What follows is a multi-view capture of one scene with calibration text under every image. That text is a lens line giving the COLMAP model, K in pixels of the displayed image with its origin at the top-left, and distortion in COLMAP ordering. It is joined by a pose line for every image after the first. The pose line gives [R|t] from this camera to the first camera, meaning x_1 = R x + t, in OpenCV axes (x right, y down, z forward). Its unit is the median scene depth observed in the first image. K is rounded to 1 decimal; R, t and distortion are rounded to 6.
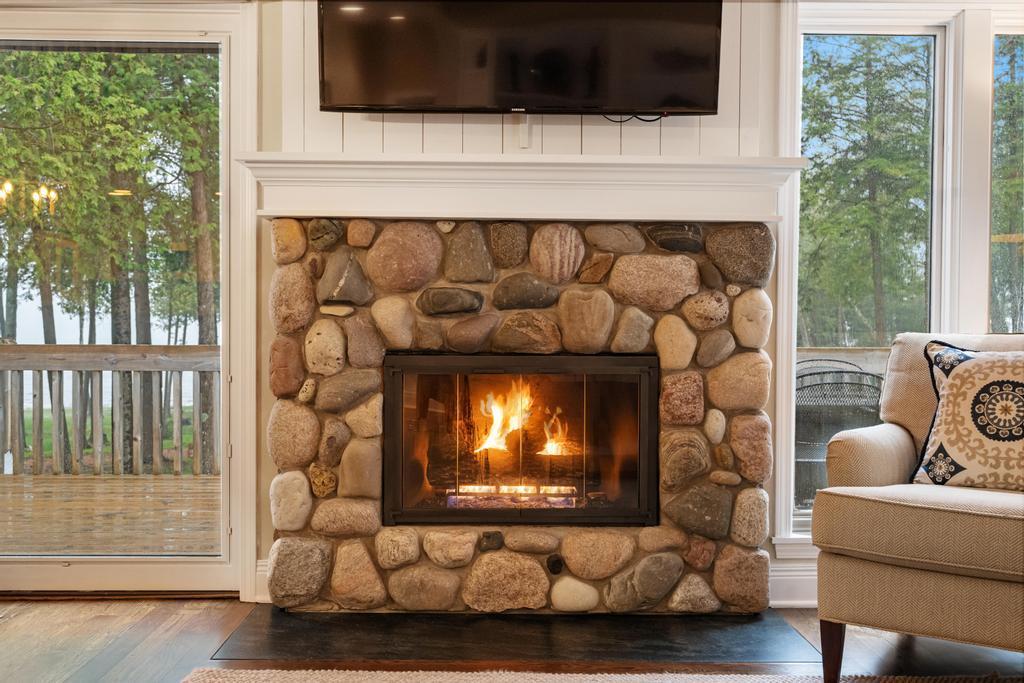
lens RADIAL K [[999.2, 0, 506.3], [0, 999.2, 350.1], [0, 0, 1]] dist [0.006384, 0.000000]
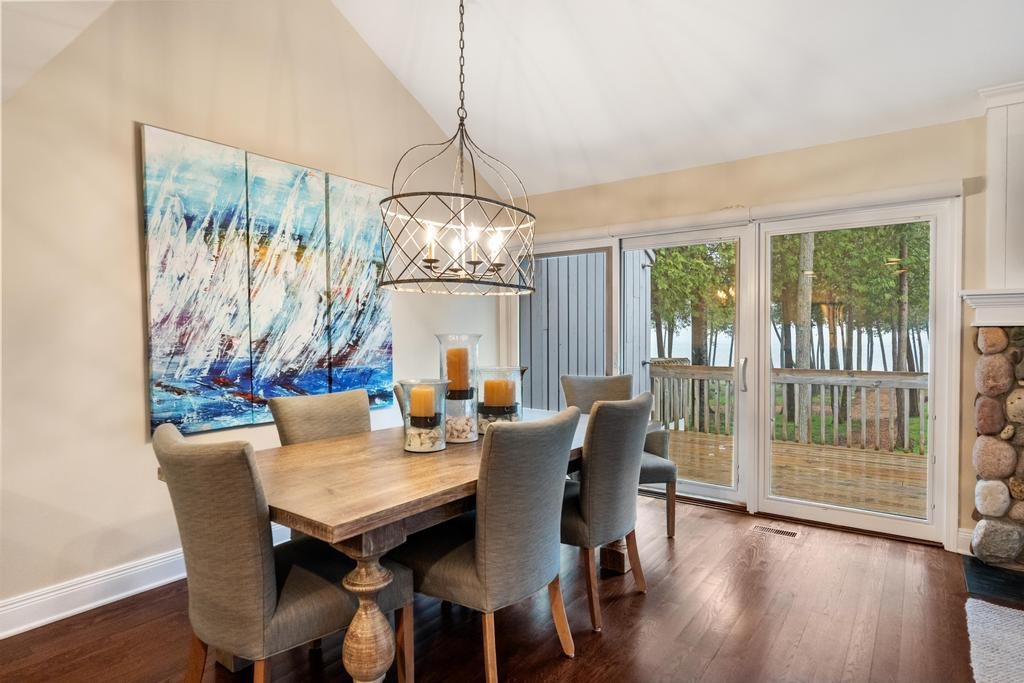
lens RADIAL K [[567.8, 0, 506.6], [0, 567.8, 345.8], [0, 0, 1]] dist [-0.004235, 0.001026]
pose [[0.795088, 0.004435, -0.606478, -0.289103], [-0.003663, 0.999990, 0.002511, -0.099223], [0.606483, 0.000225, 0.795097, -0.224528]]
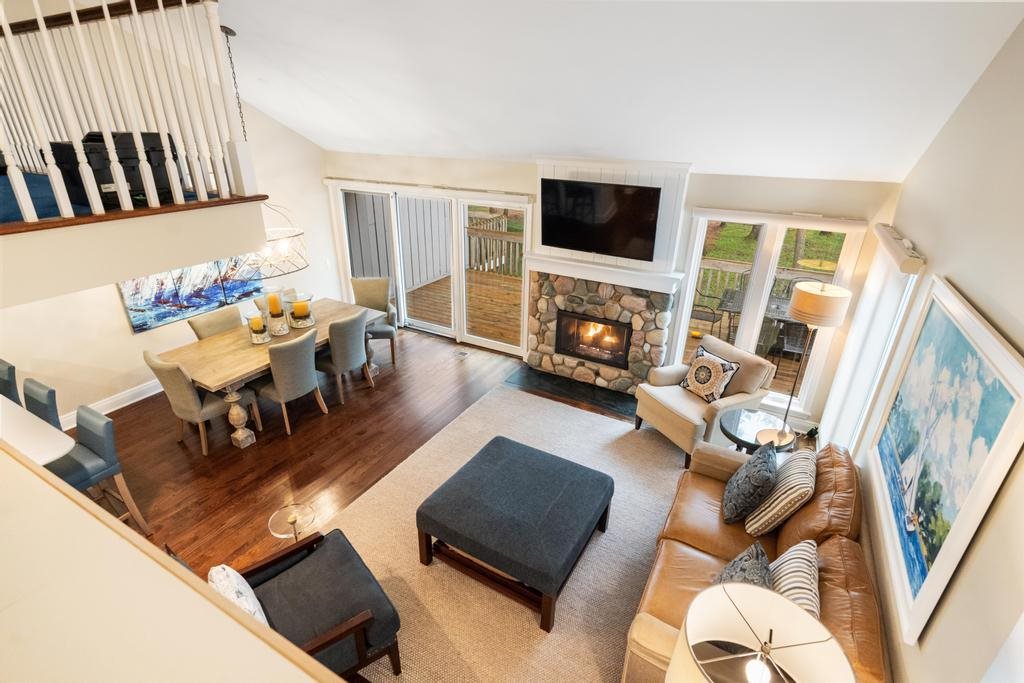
lens RADIAL K [[490.8, 0, 507.0], [0, 490.8, 345.7], [0, 0, 1]] dist [-0.002043, -0.000143]
pose [[0.865141, 0.213023, -0.454040, 0.553589], [-0.019874, 0.919162, 0.393377, -0.573110], [0.501135, -0.331303, 0.799438, -0.552846]]
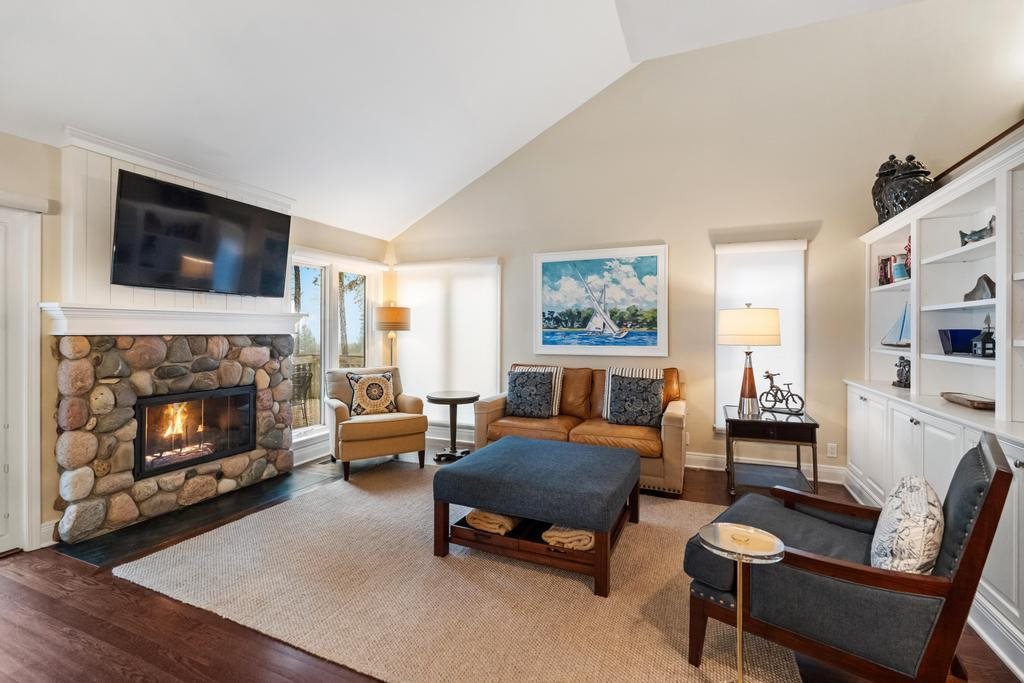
lens RADIAL K [[454.7, 0, 513.0], [0, 454.7, 332.4], [0, 0, 1]] dist [-0.001449, -0.000713]
pose [[0.403545, -0.009990, 0.914905, -0.674029], [0.015012, 0.999878, 0.004296, -0.128588], [-0.914837, 0.012000, 0.403645, -0.107094]]
